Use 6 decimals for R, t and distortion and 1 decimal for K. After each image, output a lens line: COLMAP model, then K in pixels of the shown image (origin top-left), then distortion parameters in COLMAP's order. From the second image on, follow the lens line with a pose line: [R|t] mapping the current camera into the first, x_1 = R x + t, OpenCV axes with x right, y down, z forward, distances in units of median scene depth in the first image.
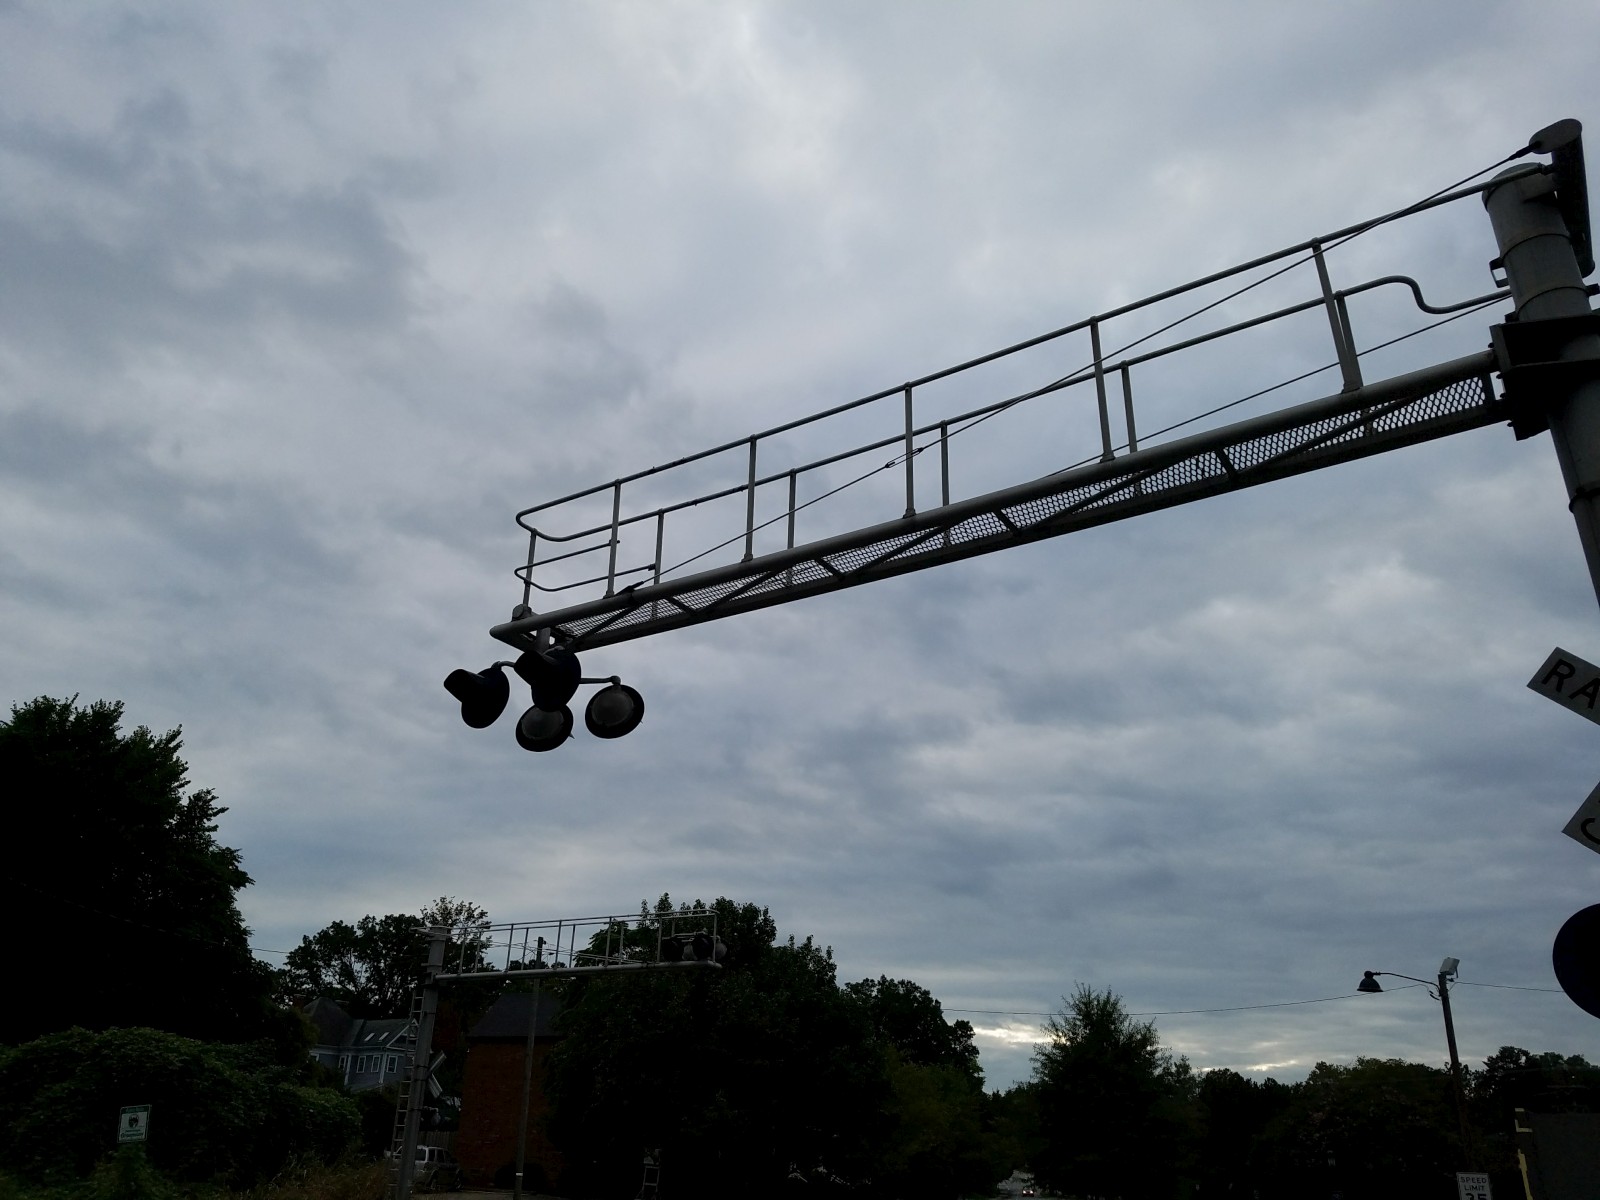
lens RADIAL K [[1210.6, 0, 751.2], [0, 1210.6, 627.3], [0, 0, 1]] dist [0.194297, -0.323717]
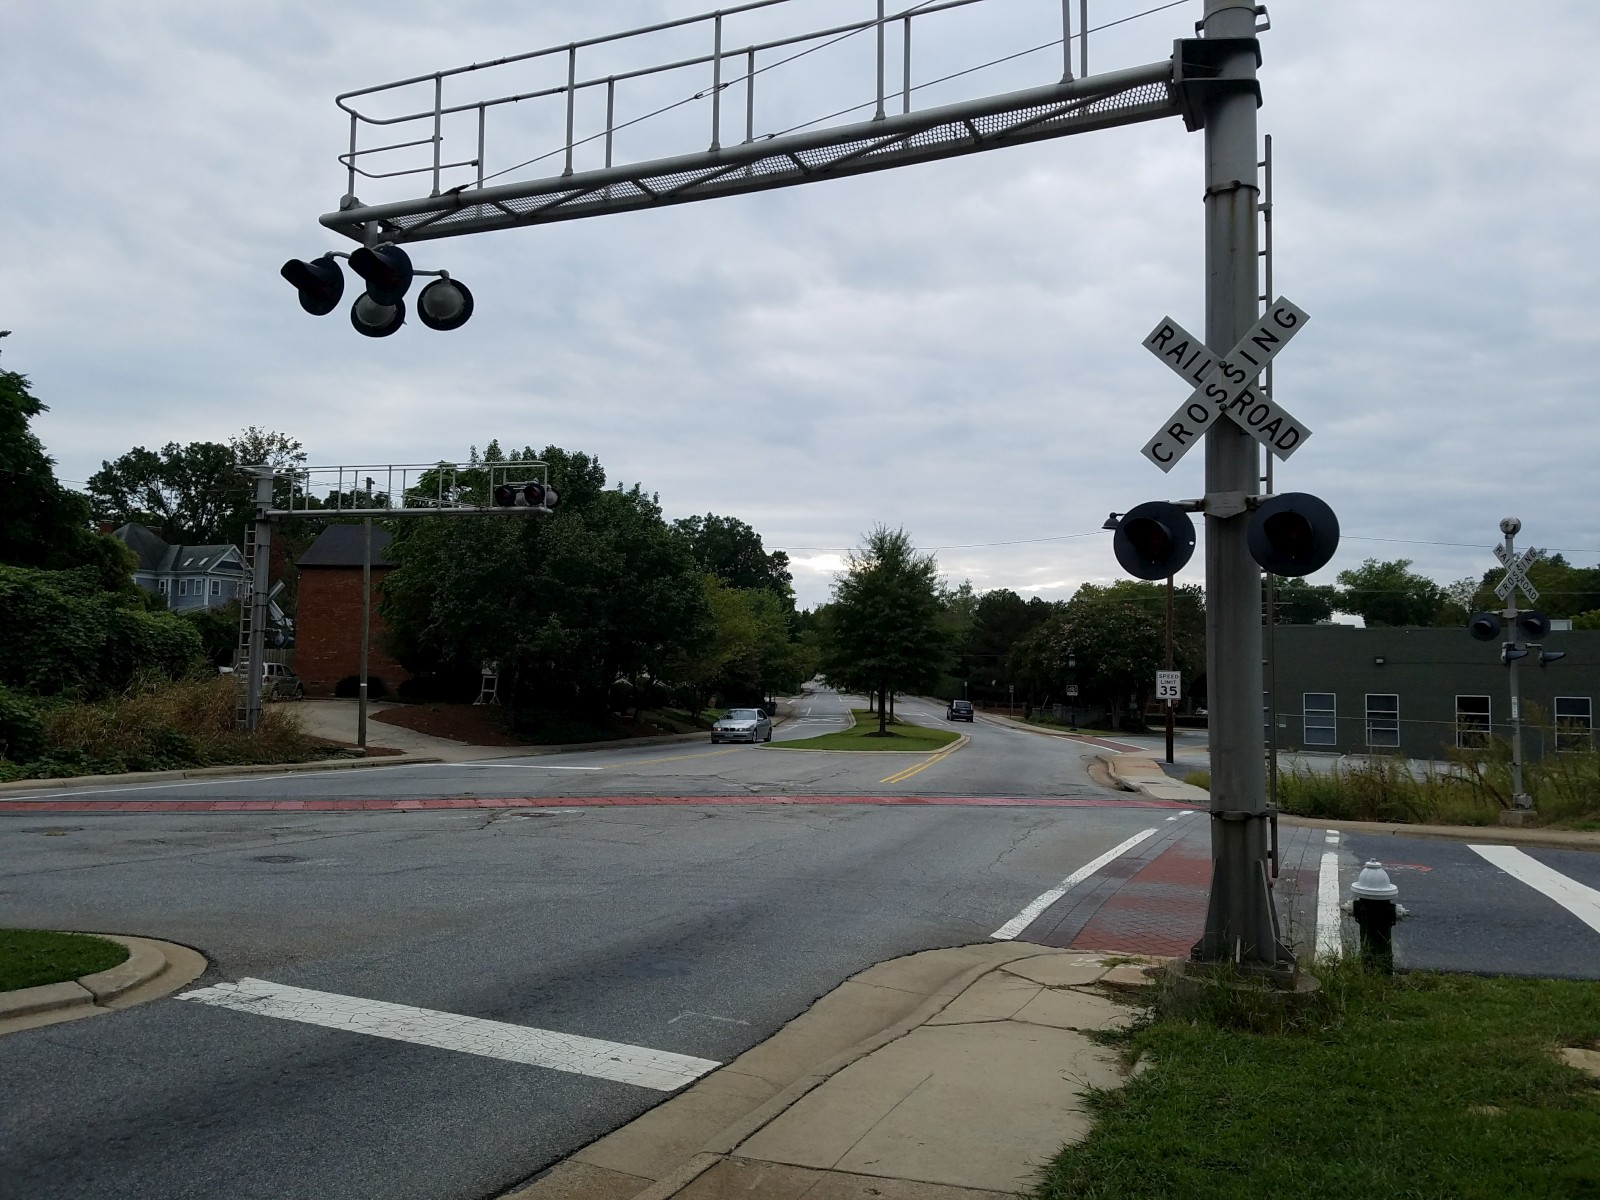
lens RADIAL K [[1213.4, 0, 796.9], [0, 1213.4, 604.5], [0, 0, 1]] dist [0.206884, -0.373435]
pose [[0.985106, -0.005331, 0.171868, 0.001312], [-0.054503, 0.938301, 0.341499, -0.019590], [-0.163084, -0.345779, 0.924035, -0.045316]]
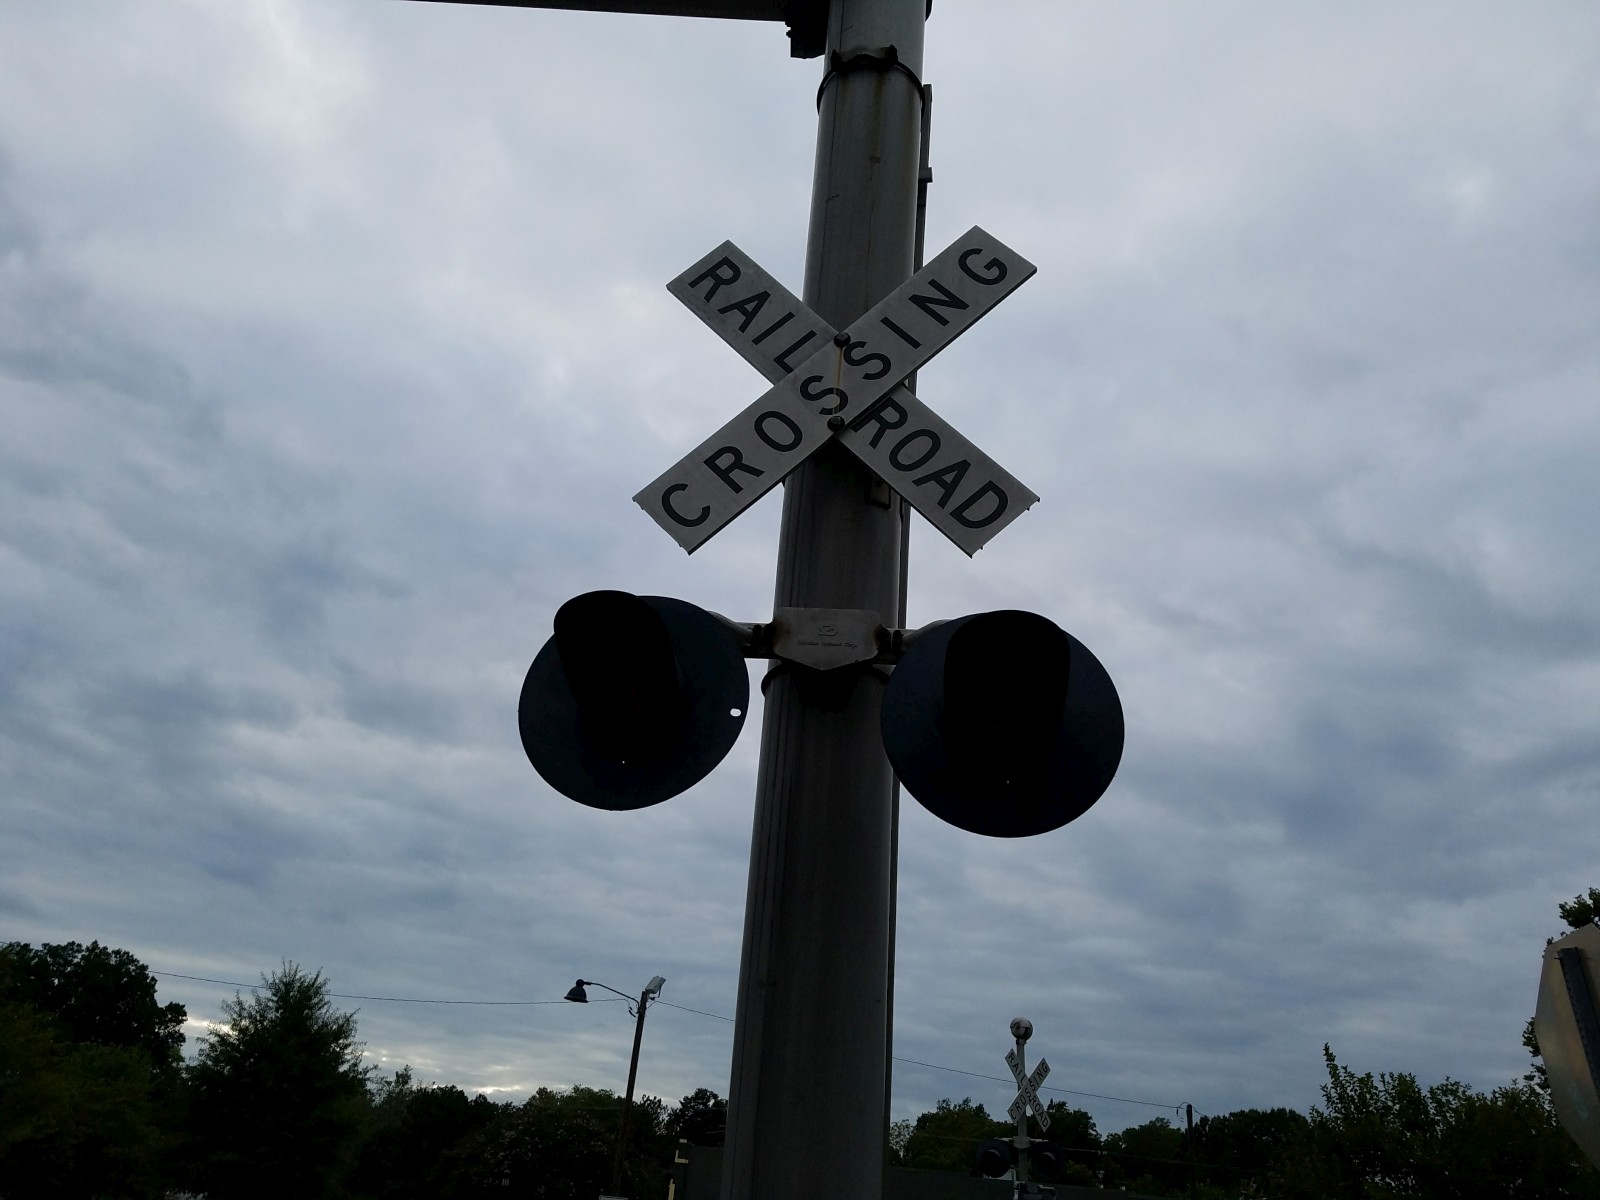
lens RADIAL K [[1223.5, 0, 804.2], [0, 1223.5, 574.2], [0, 0, 1]] dist [0.078178, -0.103846]
pose [[0.823918, 0.295480, 0.483582, 0.064196], [-0.272148, 0.954780, -0.119712, 0.033488], [-0.497087, -0.032973, 0.867074, 0.067307]]
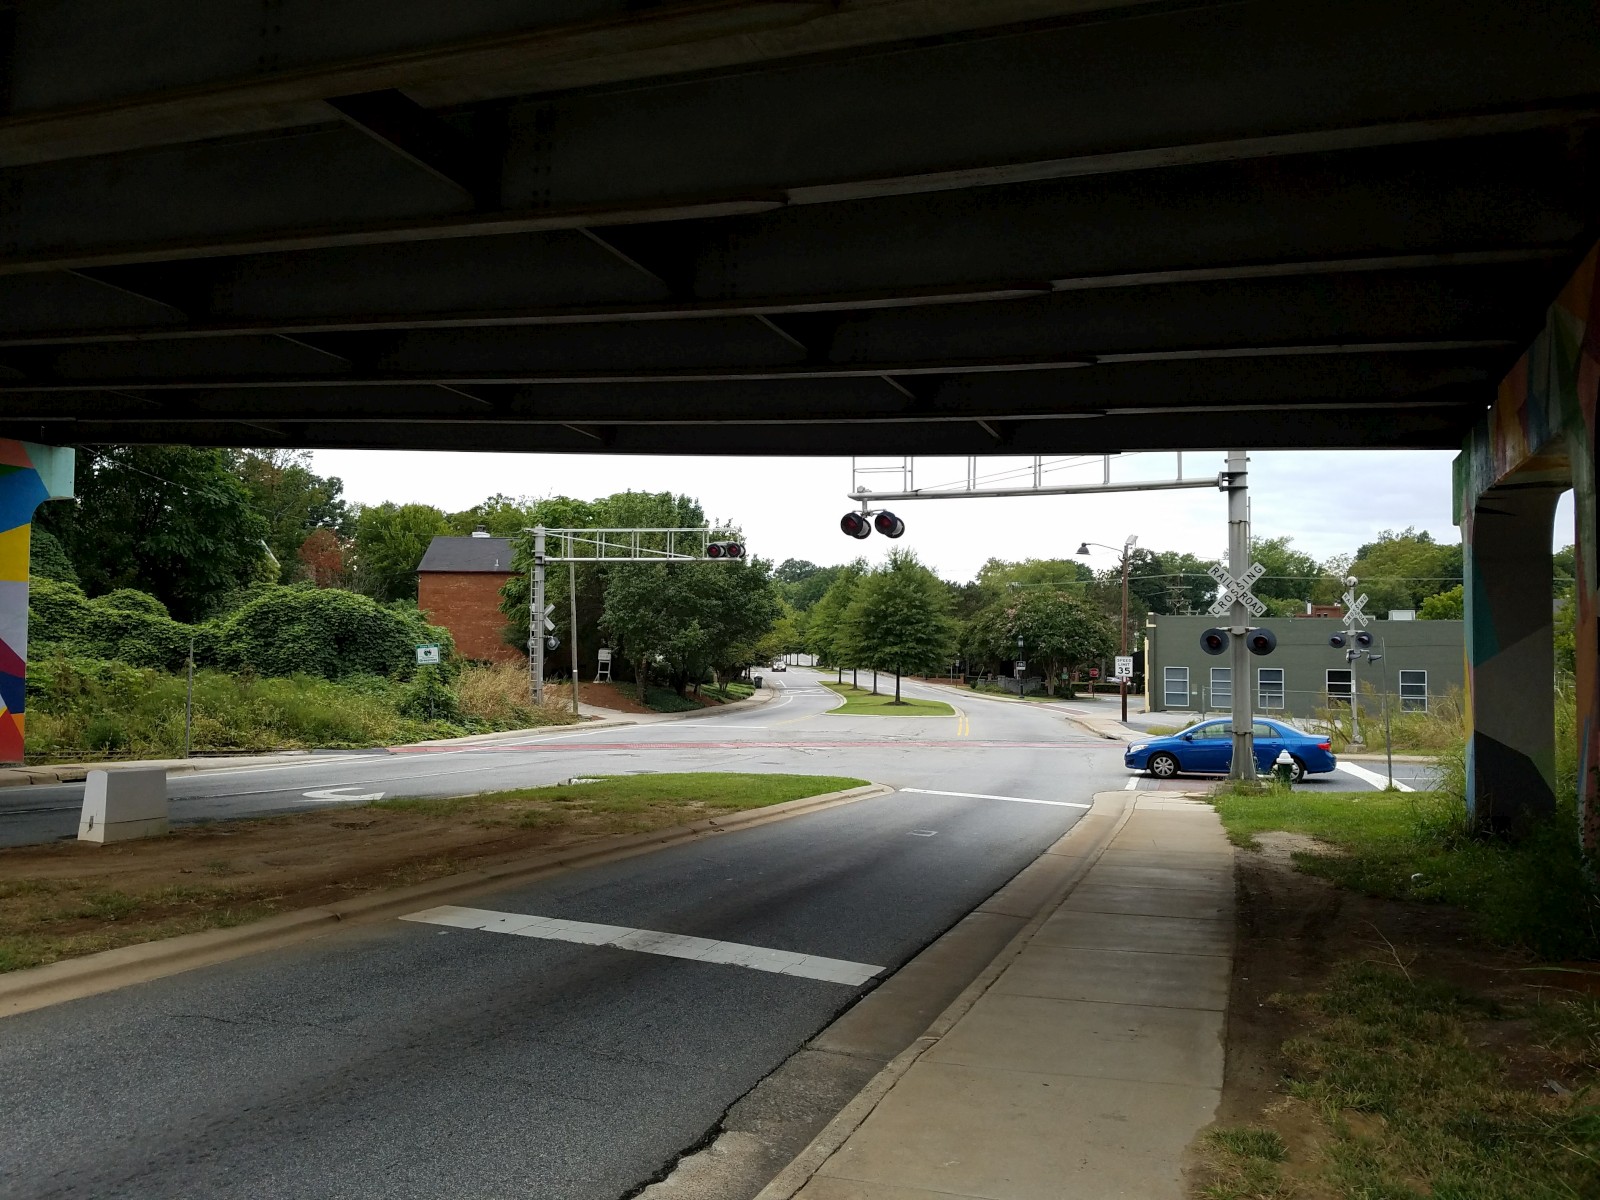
lens RADIAL K [[1236.3, 0, 709.3], [0, 1236.3, 600.9], [0, 0, 1]] dist [0.096583, -0.167806]
pose [[0.980838, -0.014780, 0.194264, -0.256387], [-0.057885, 0.929982, 0.363020, -0.183102], [-0.186028, -0.367308, 0.911306, -0.356154]]
